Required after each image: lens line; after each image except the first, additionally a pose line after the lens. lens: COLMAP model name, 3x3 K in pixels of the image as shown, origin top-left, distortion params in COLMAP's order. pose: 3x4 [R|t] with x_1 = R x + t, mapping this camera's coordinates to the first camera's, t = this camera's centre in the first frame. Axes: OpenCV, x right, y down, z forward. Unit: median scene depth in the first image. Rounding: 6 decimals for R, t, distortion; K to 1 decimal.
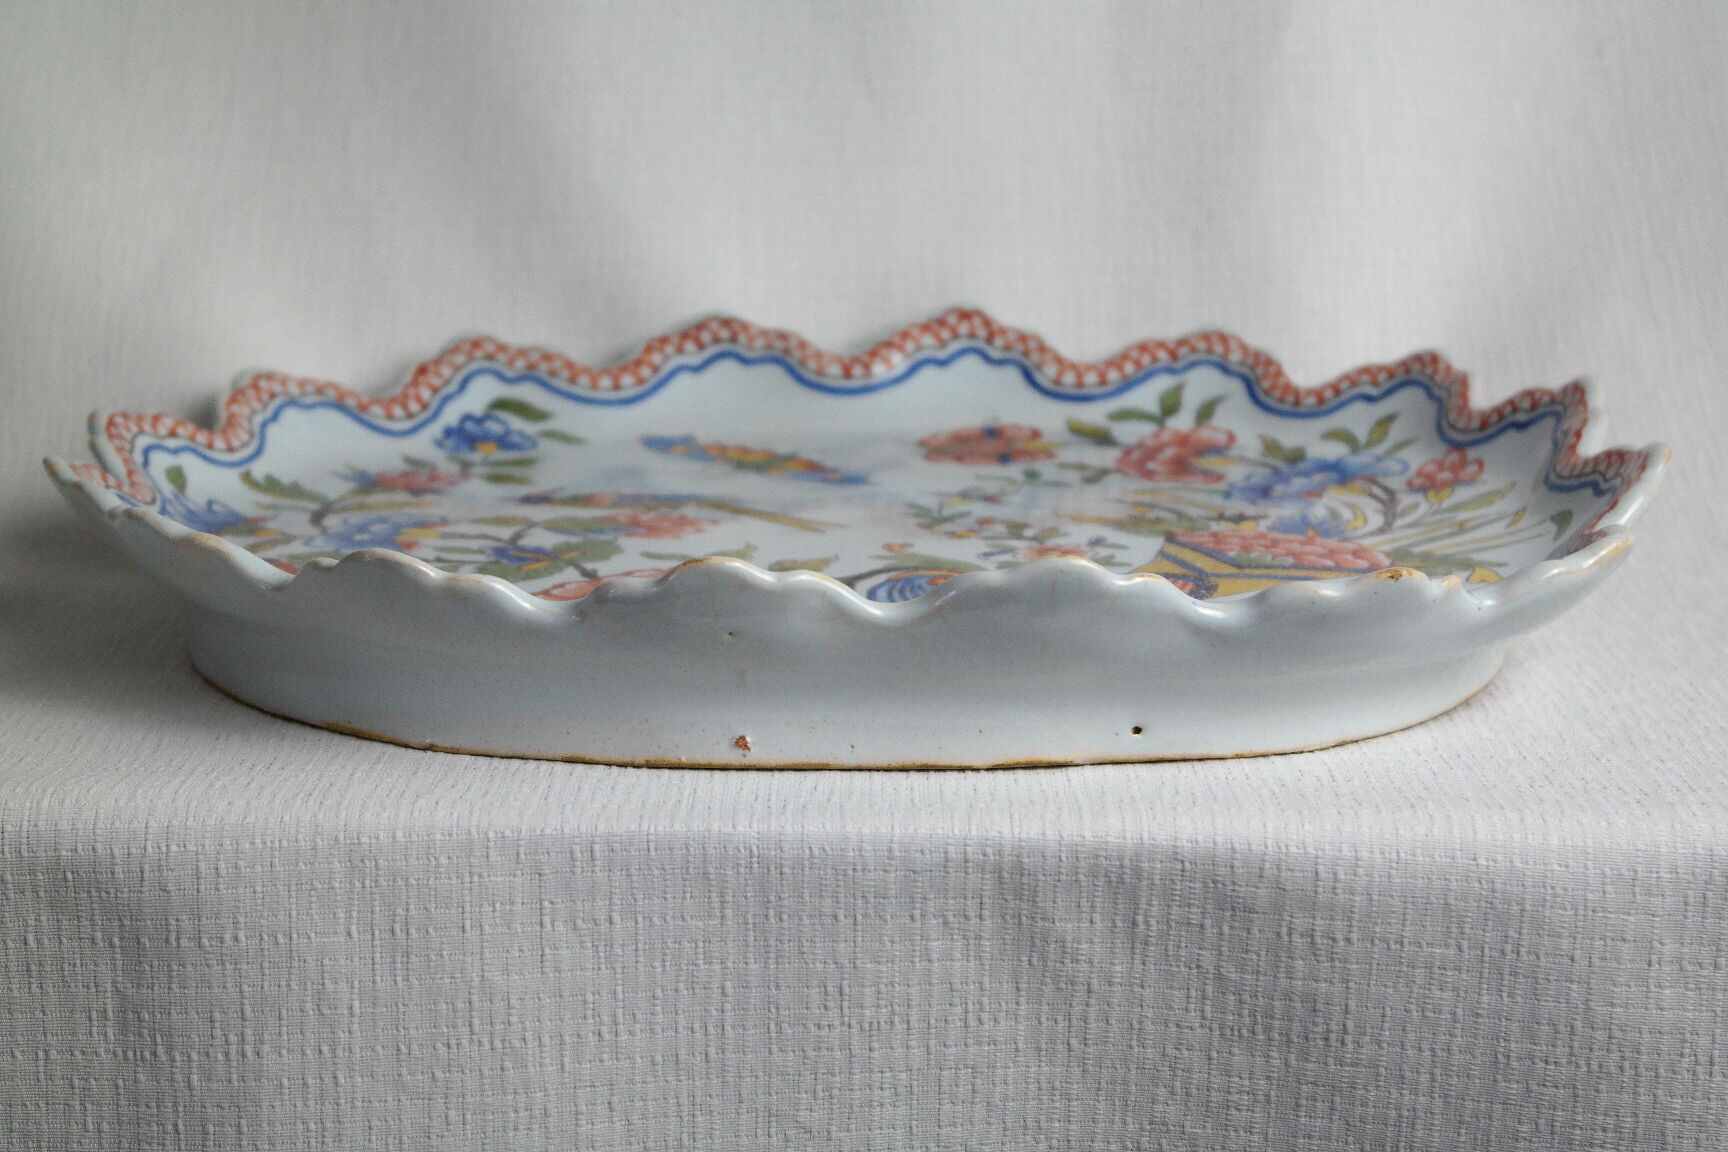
lens RADIAL K [[3521.8, 0, 864.0], [0, 3521.8, 576.0], [0, 0, 1]] dist [0.062442, -0.016376]
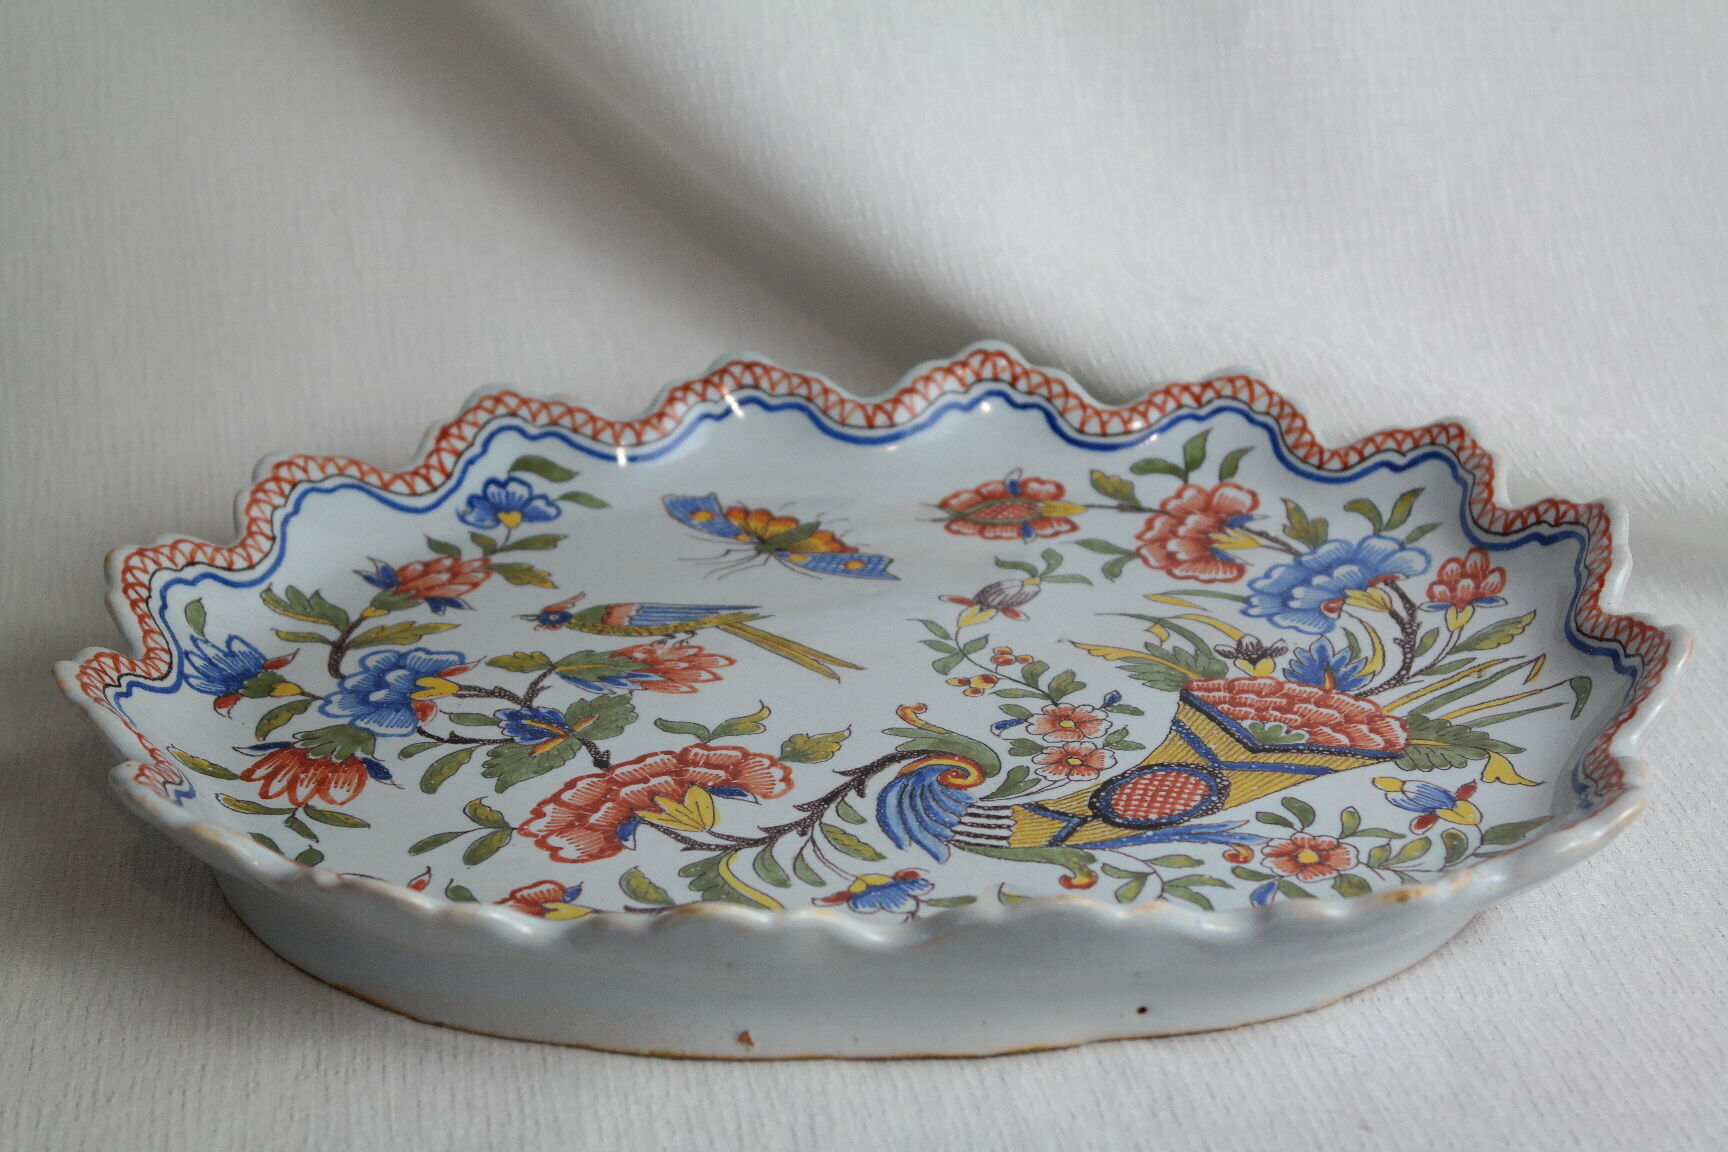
lens RADIAL K [[3227.3, 0, 864.0], [0, 3227.3, 576.0], [0, 0, 1]] dist [0.043564, -0.170078]
pose [[0.999534, -0.006627, -0.029813, 0.022871], [0.012499, 0.979443, 0.201332, -0.222345], [0.027866, -0.201611, 0.979069, 0.107862]]
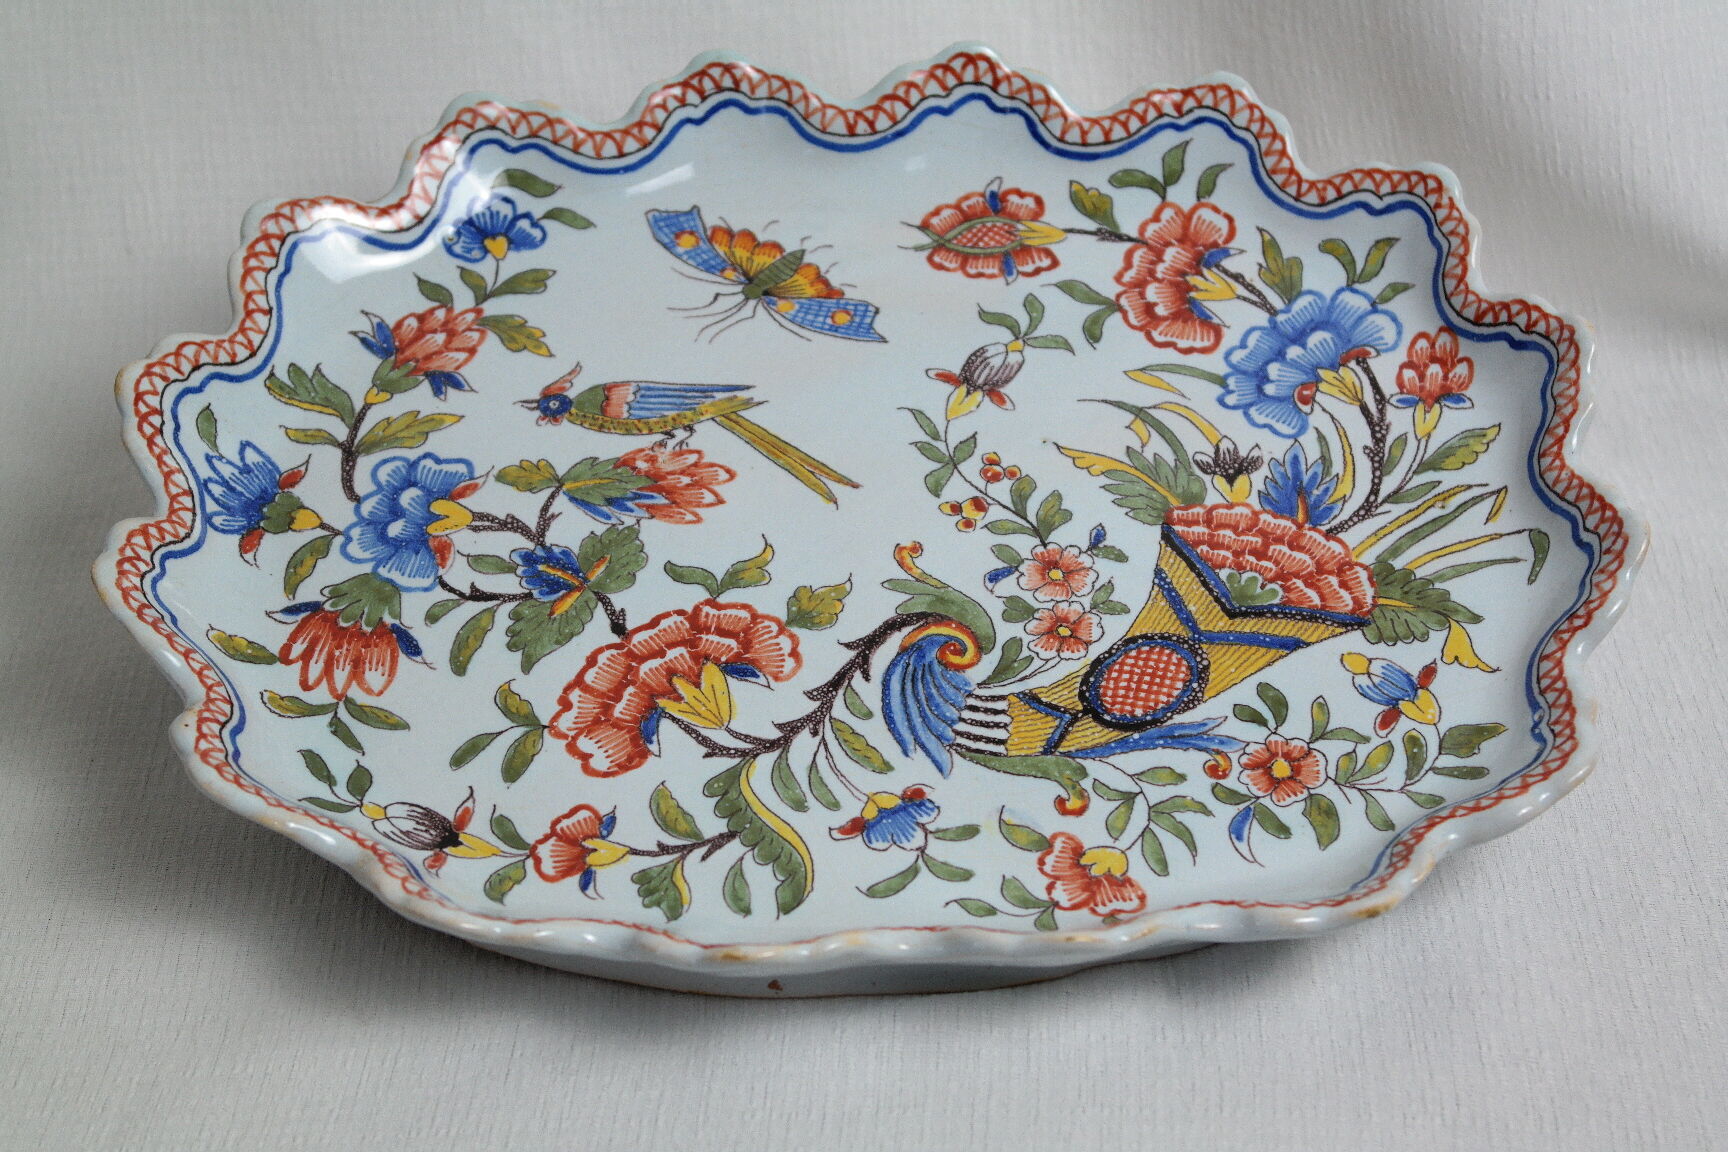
lens RADIAL K [[3227.3, 0, 864.0], [0, 3227.3, 576.0], [0, 0, 1]] dist [0.043564, -0.170078]
pose [[0.999853, -0.005323, 0.016308, -0.018680], [-0.005298, 0.808368, 0.588653, -0.551373], [-0.016316, -0.588653, 0.808221, 0.209430]]
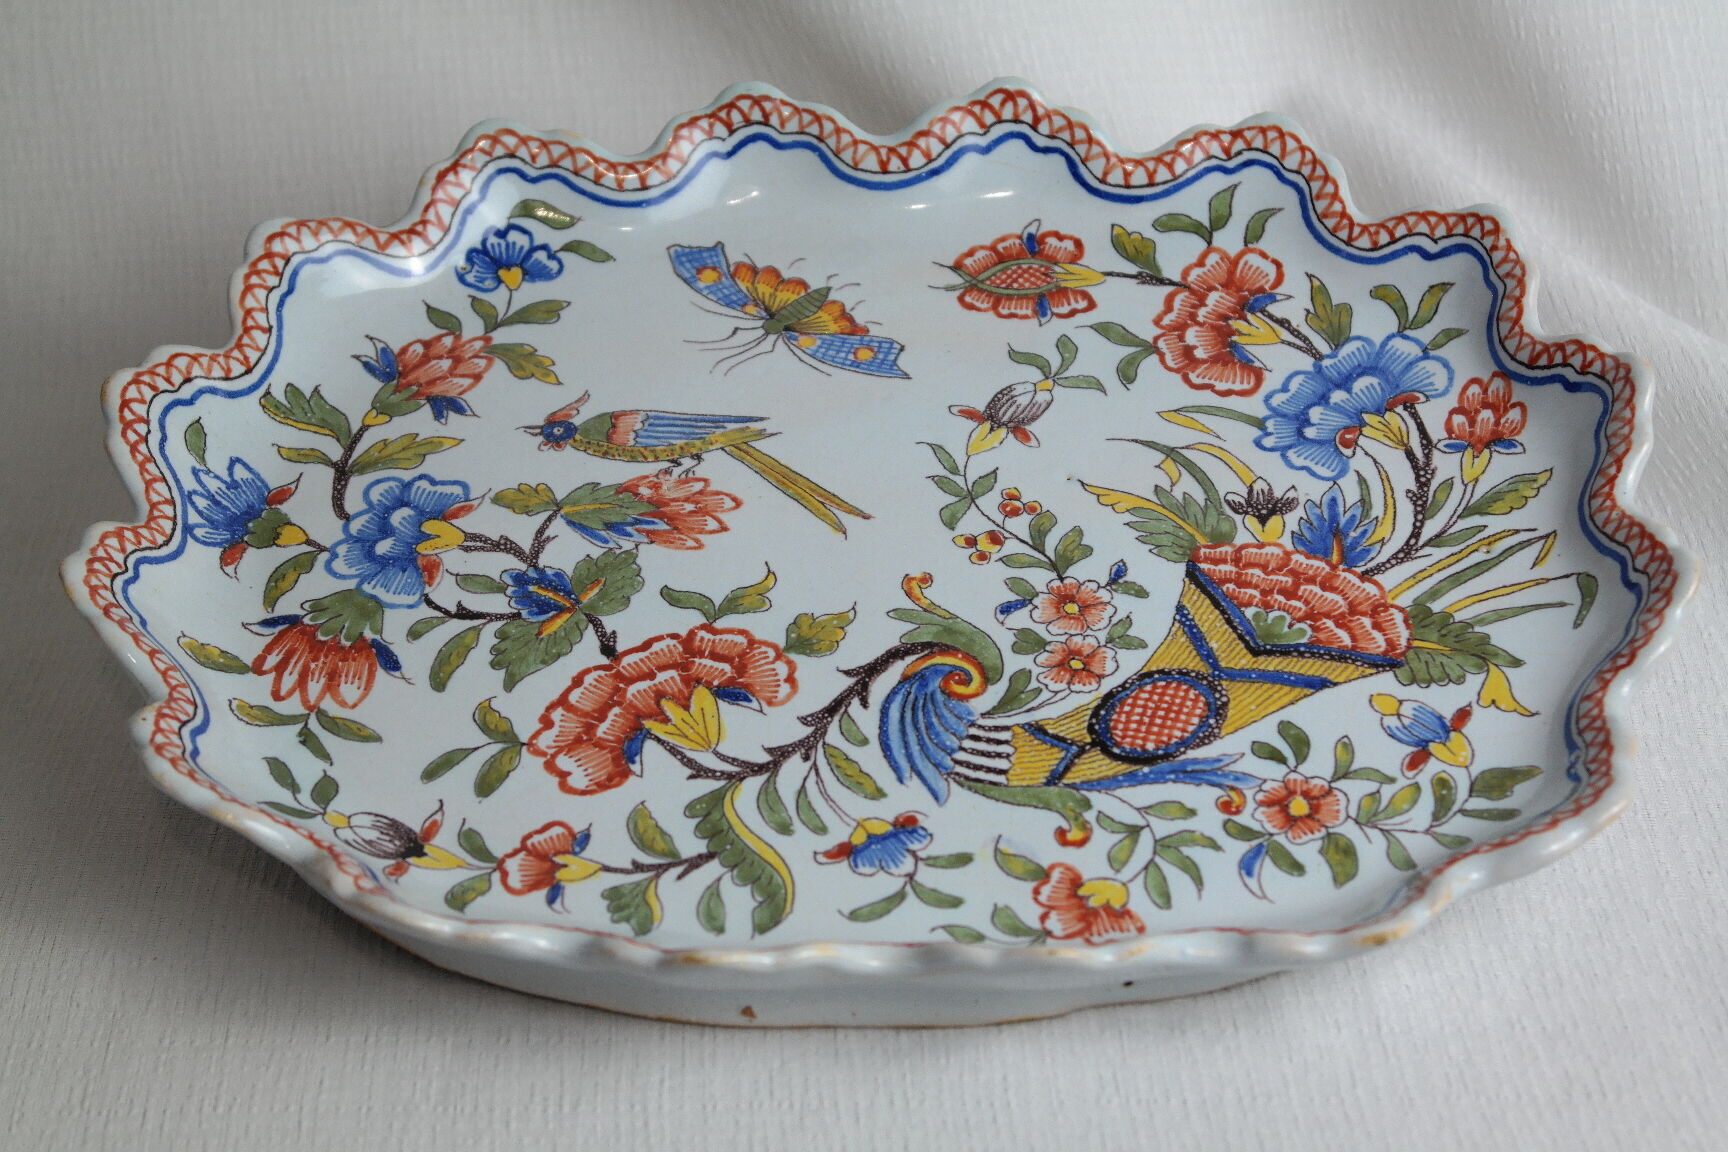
lens RADIAL K [[3450.6, 0, 864.0], [0, 3450.6, 576.0], [0, 0, 1]] dist [0.060672, -0.033841]
pose [[0.999173, 0.019662, -0.035600, 0.028409], [0.001449, 0.857606, 0.514305, -0.496790], [0.040643, -0.513931, 0.856868, 0.155742]]
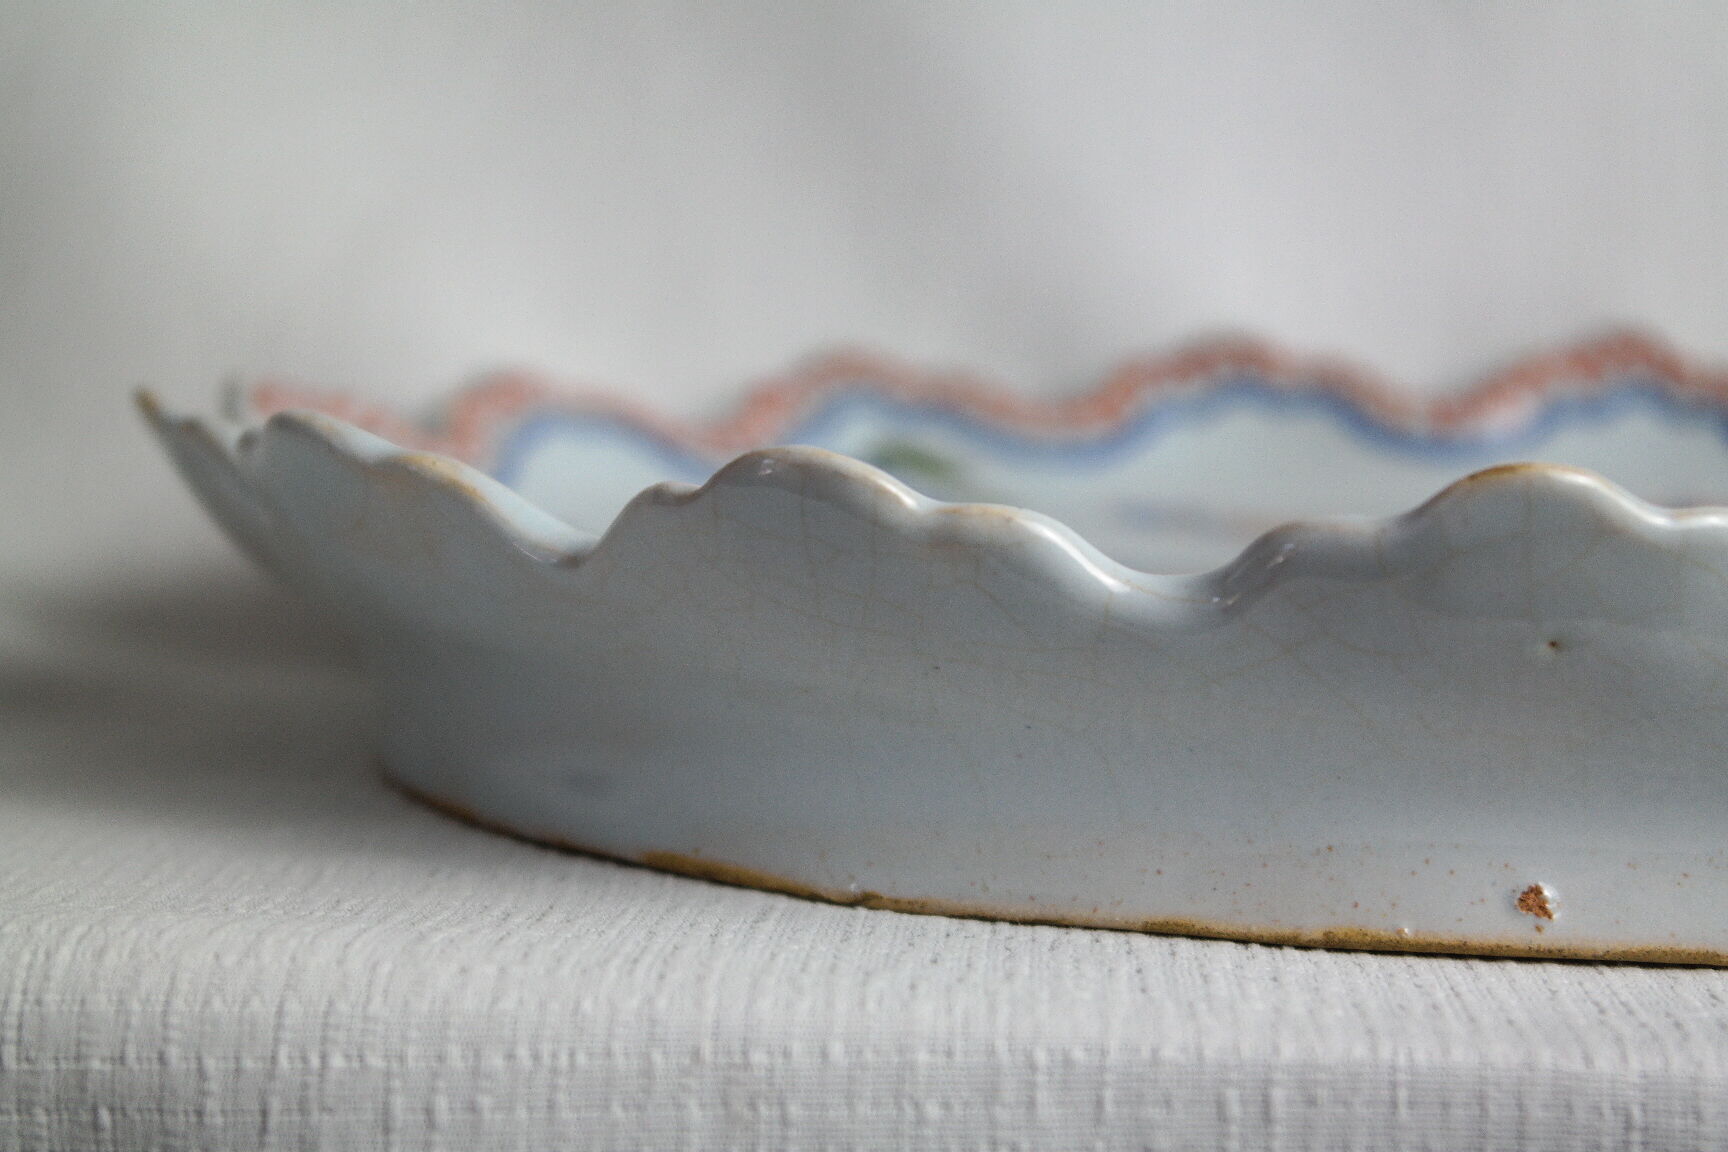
lens RADIAL K [[3450.6, 0, 864.0], [0, 3450.6, 576.0], [0, 0, 1]] dist [0.060672, -0.033841]
pose [[0.998530, 0.027942, -0.046451, -0.087180], [-0.033570, 0.991568, -0.125163, 0.054616], [0.042562, 0.126538, 0.991048, 0.443864]]
